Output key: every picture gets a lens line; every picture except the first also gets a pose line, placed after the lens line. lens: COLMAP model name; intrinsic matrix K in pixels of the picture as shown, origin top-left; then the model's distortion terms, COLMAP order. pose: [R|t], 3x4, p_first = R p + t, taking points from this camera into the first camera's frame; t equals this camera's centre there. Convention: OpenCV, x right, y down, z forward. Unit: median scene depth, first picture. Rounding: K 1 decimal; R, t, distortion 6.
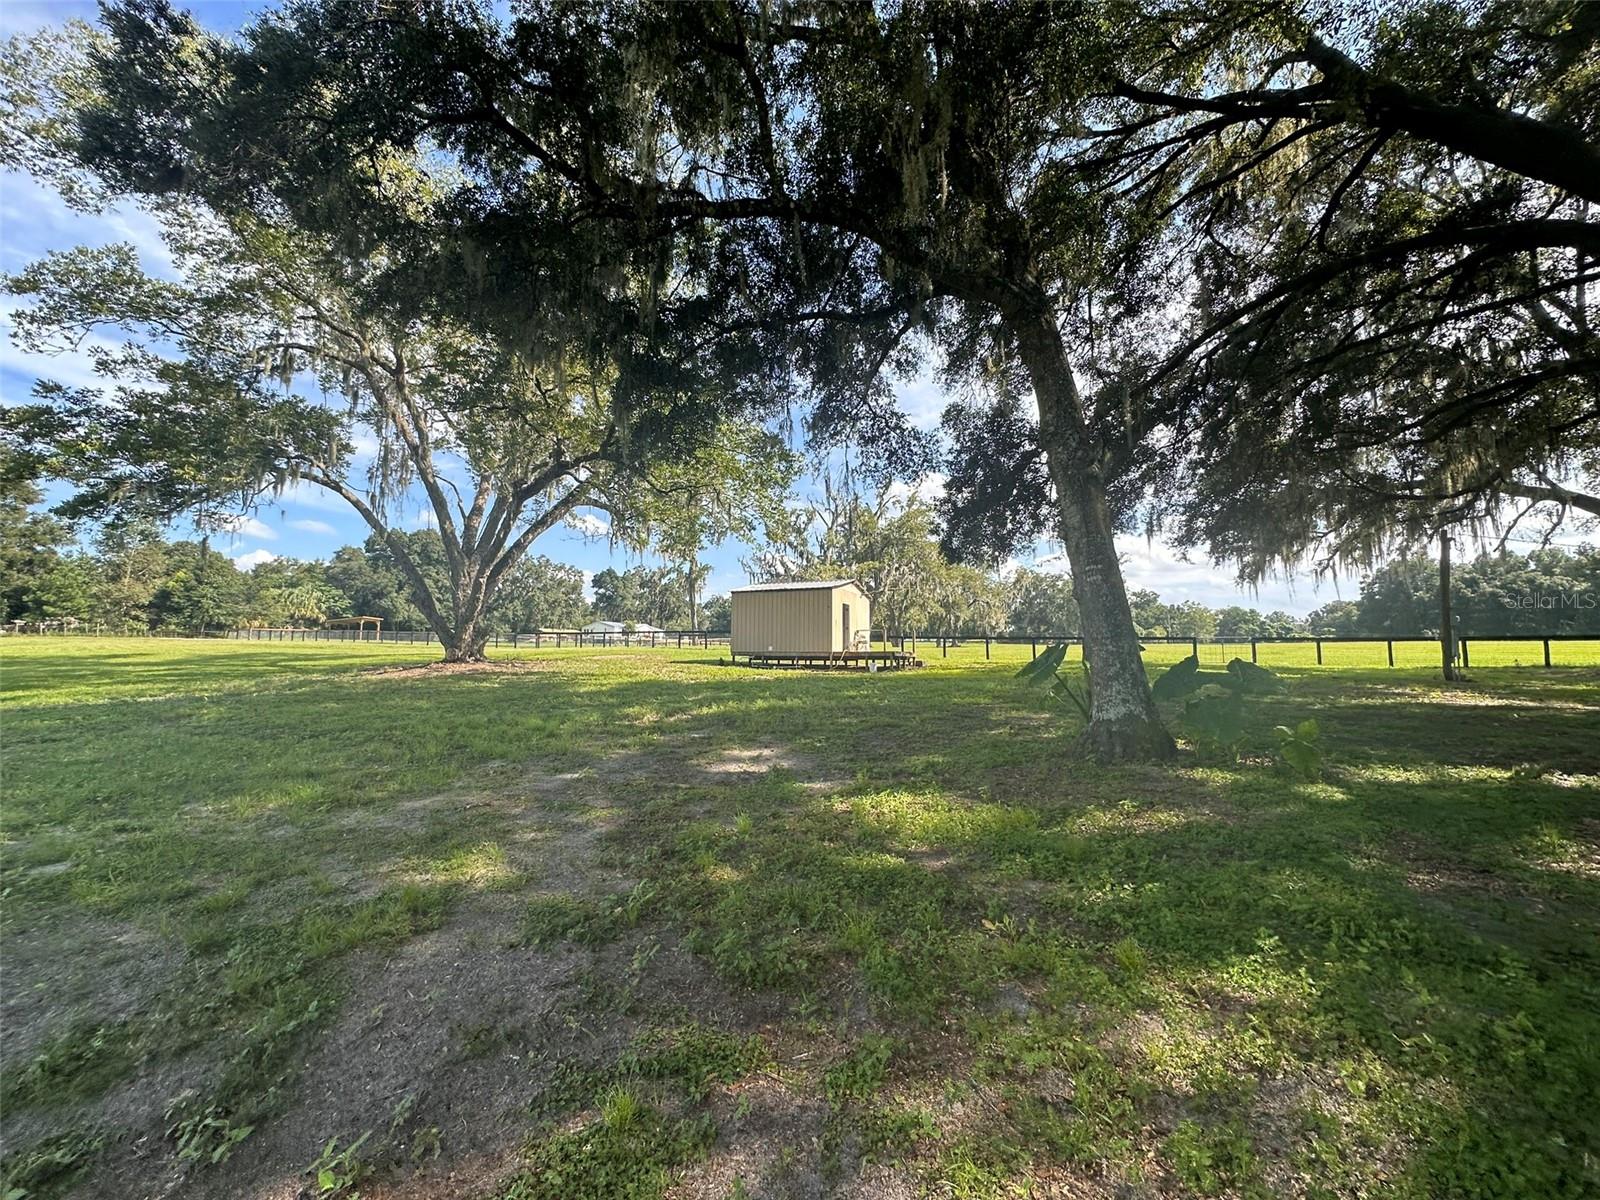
lens RADIAL K [[635.8, 0, 794.5], [0, 635.8, 599.1], [0, 0, 1]] dist [-0.001655, -0.000030]
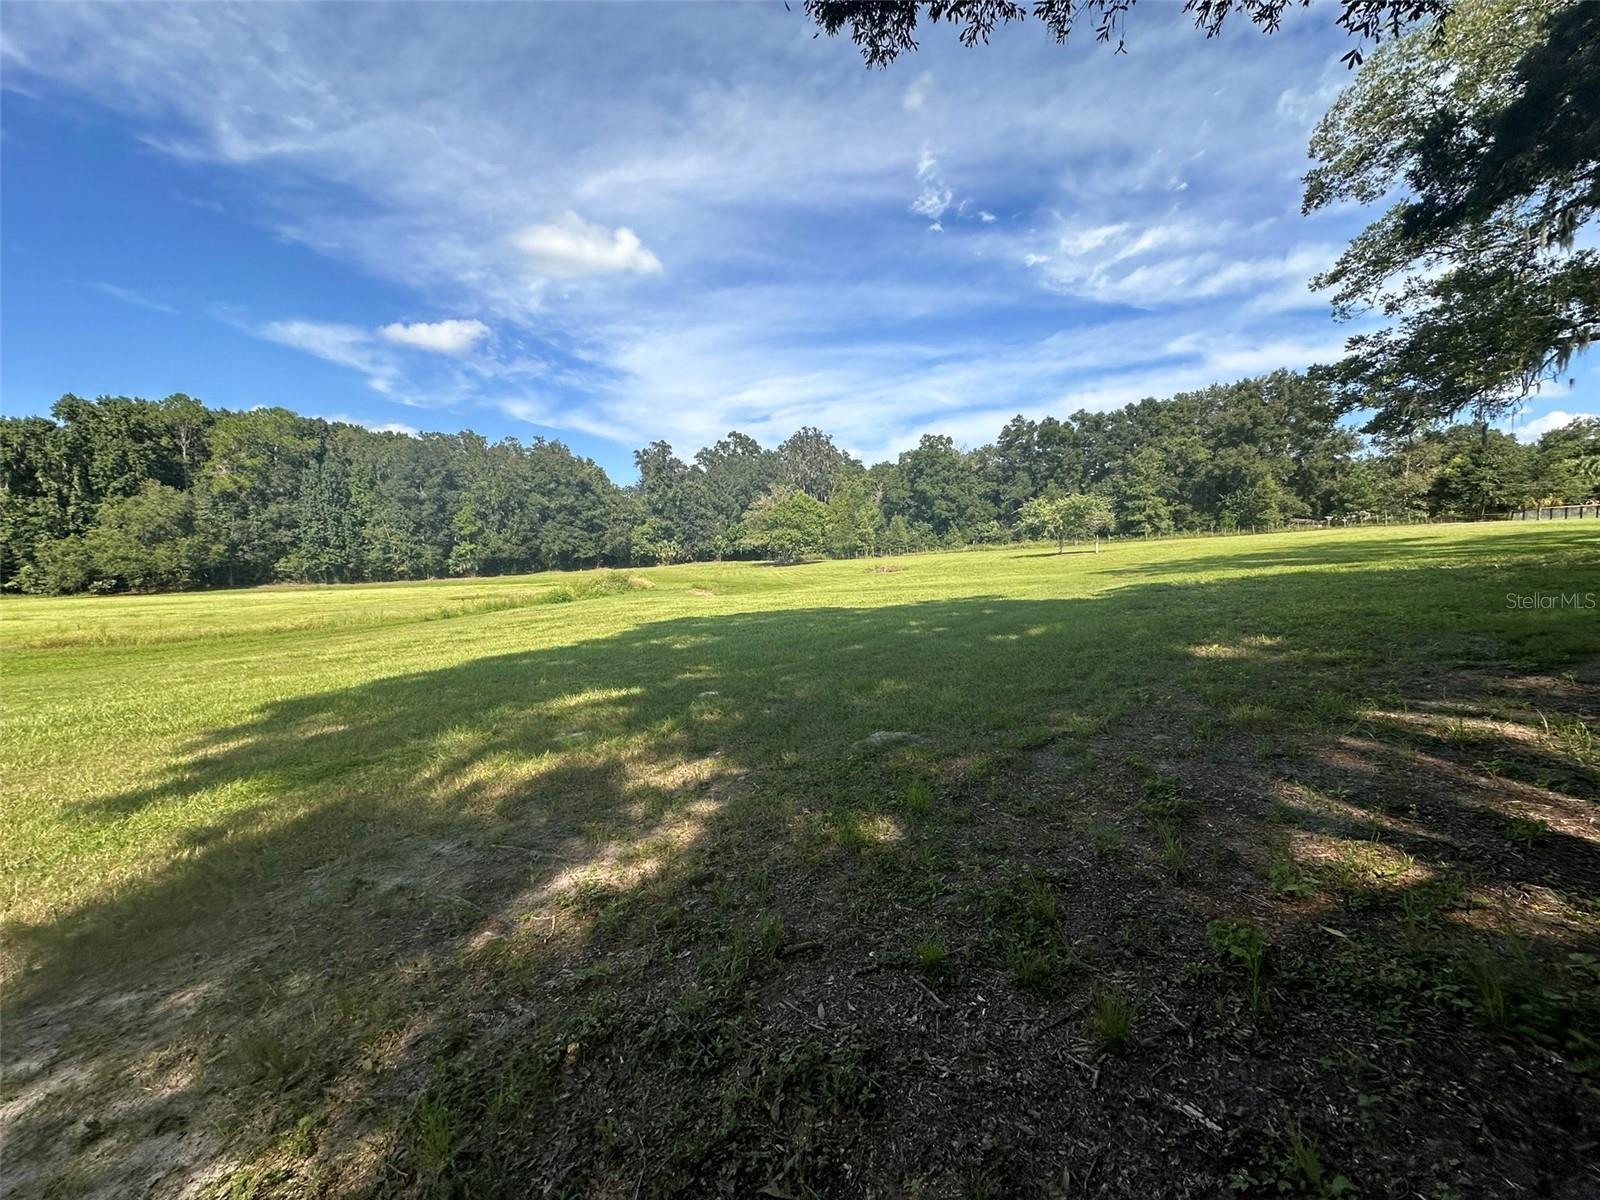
lens RADIAL K [[639.5, 0, 801.0], [0, 639.5, 598.4], [0, 0, 1]] dist [-0.002227, 0.000330]
pose [[0.005594, 0.056895, -0.998365, 0.094849], [0.118175, 0.991346, 0.057157, -0.002979], [0.992977, -0.118301, -0.001178, -0.108121]]
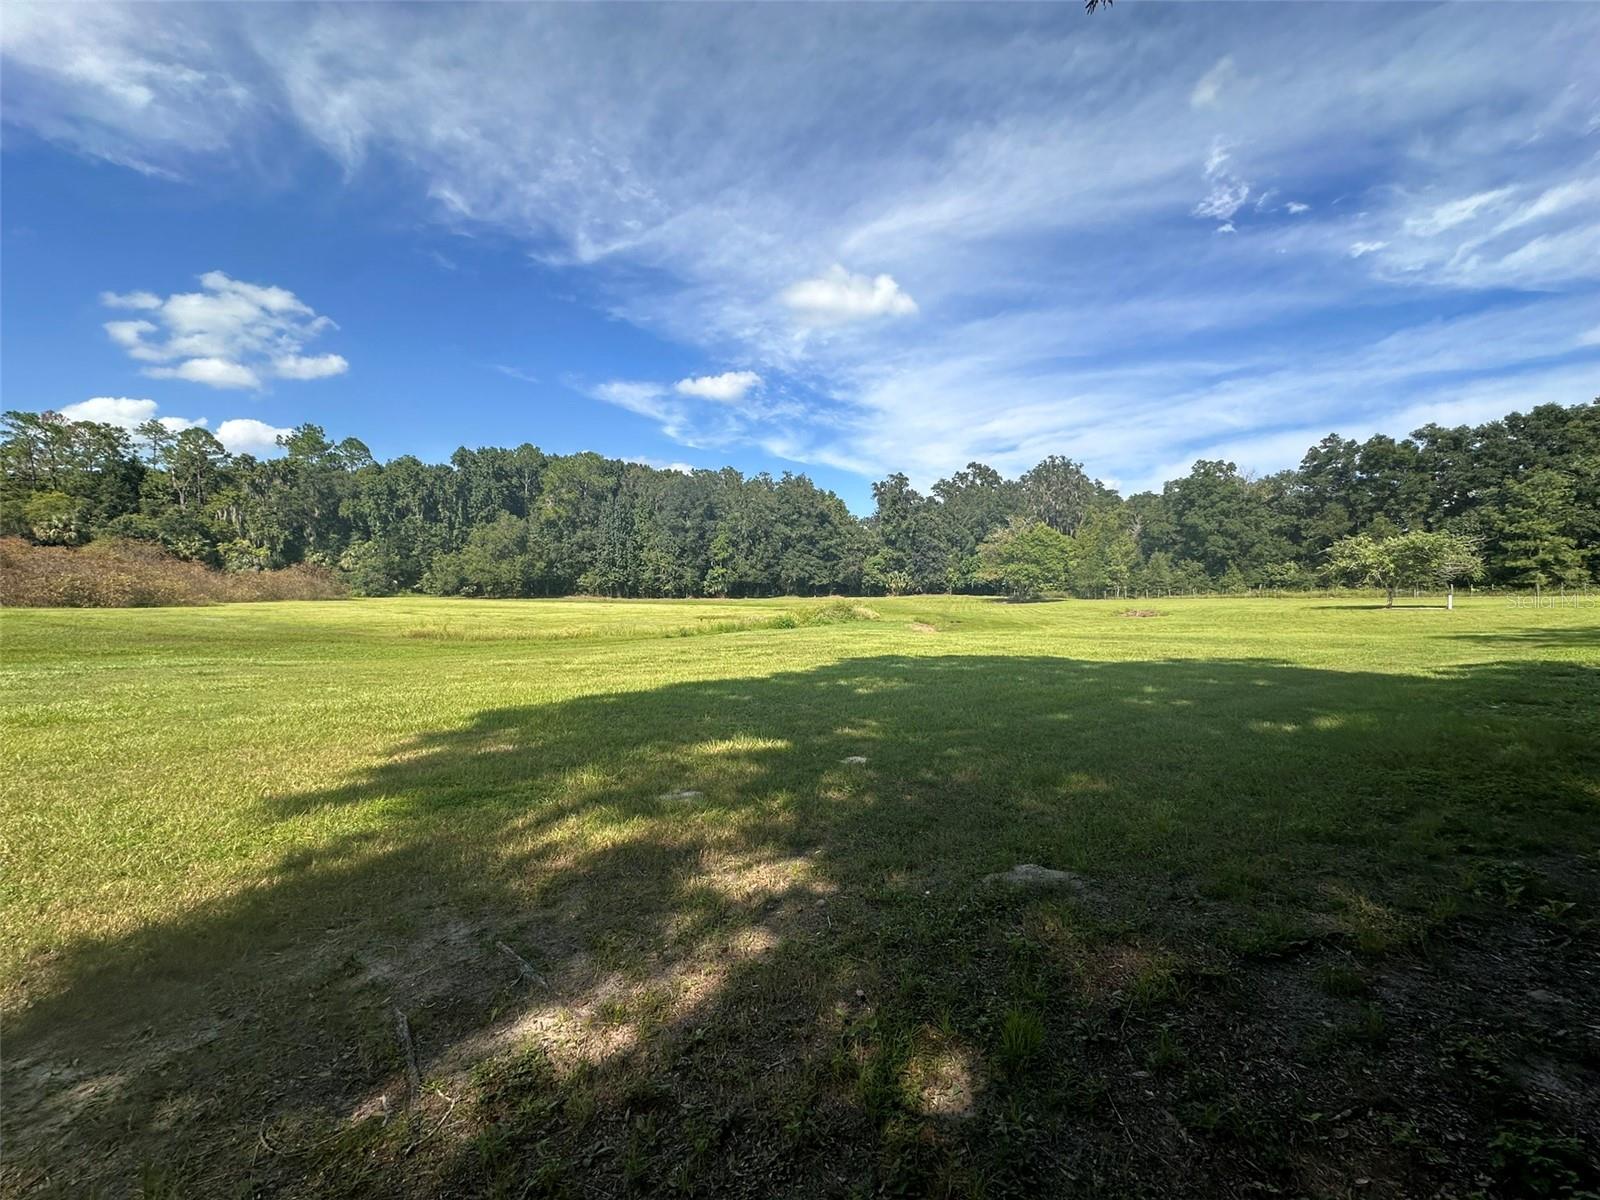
lens RADIAL K [[639.7, 0, 802.0], [0, 639.7, 593.9], [0, 0, 1]] dist [-0.001129, 0.000240]
pose [[-0.348820, -0.006342, -0.937168, 0.066965], [0.063513, 0.997518, -0.030390, -0.006012], [0.935035, -0.070123, -0.347551, -0.091165]]
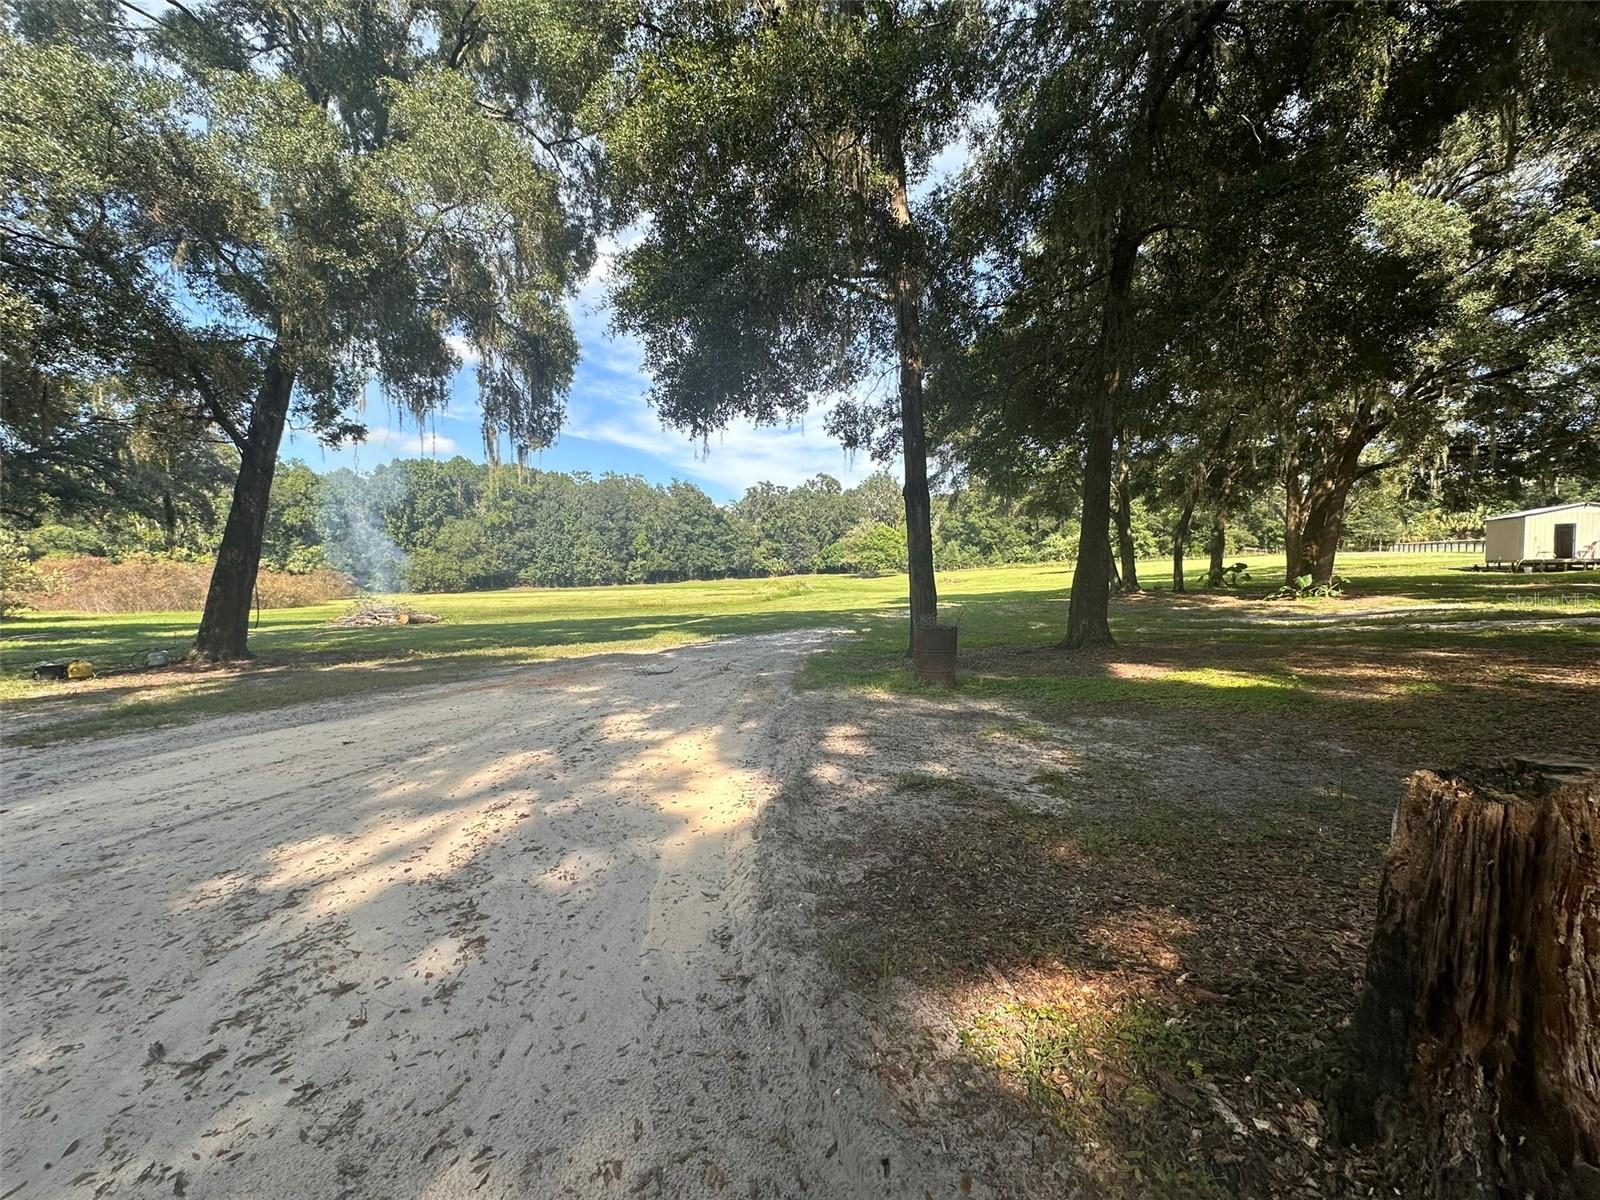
lens RADIAL K [[641.9, 0, 800.4], [0, 641.9, 602.9], [0, 0, 1]] dist [-0.001819, 0.000203]
pose [[-0.041985, 0.044176, -0.998141, 0.887523], [0.109145, 0.993246, 0.039369, -0.033114], [0.993139, -0.107289, -0.046523, -0.343005]]
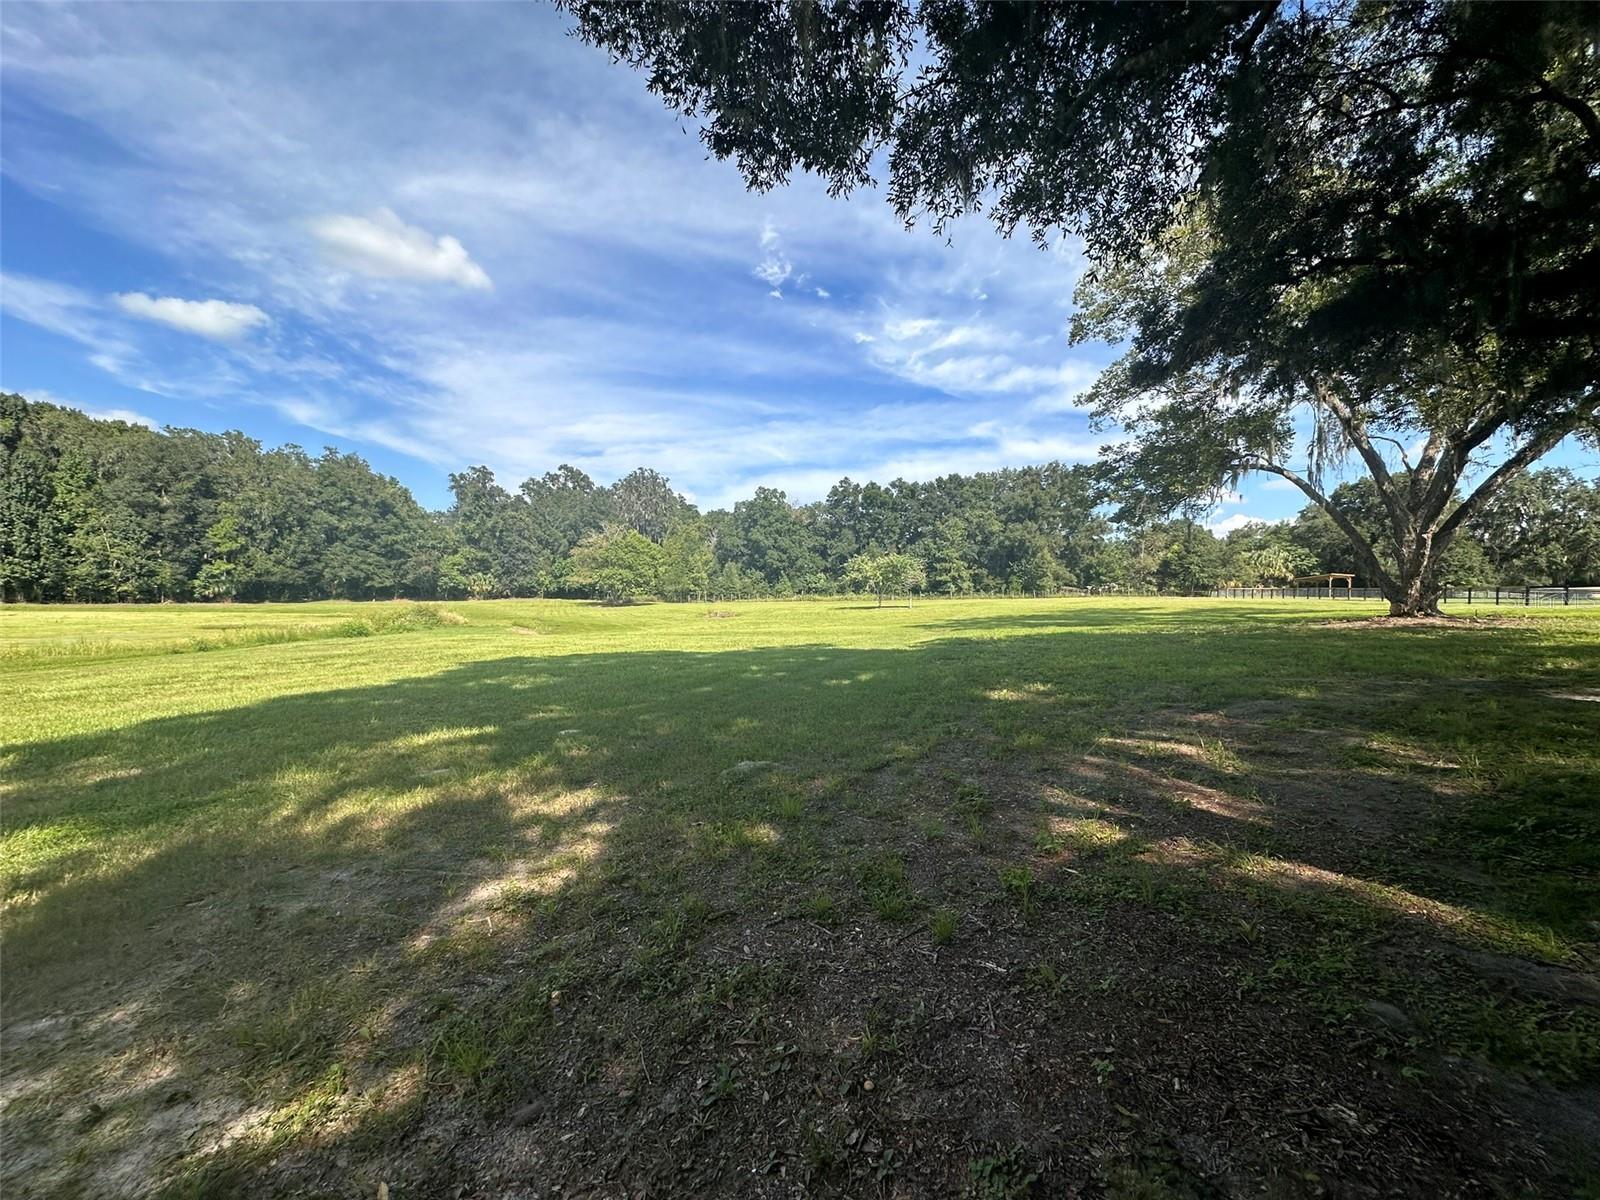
lens RADIAL K [[639.5, 0, 801.0], [0, 639.5, 598.4], [0, 0, 1]] dist [-0.002227, 0.000330]
pose [[0.267302, -0.006281, -0.963592, 0.113296], [0.068234, 0.997592, 0.012426, -0.005422], [0.961194, -0.069071, 0.267087, -0.120061]]
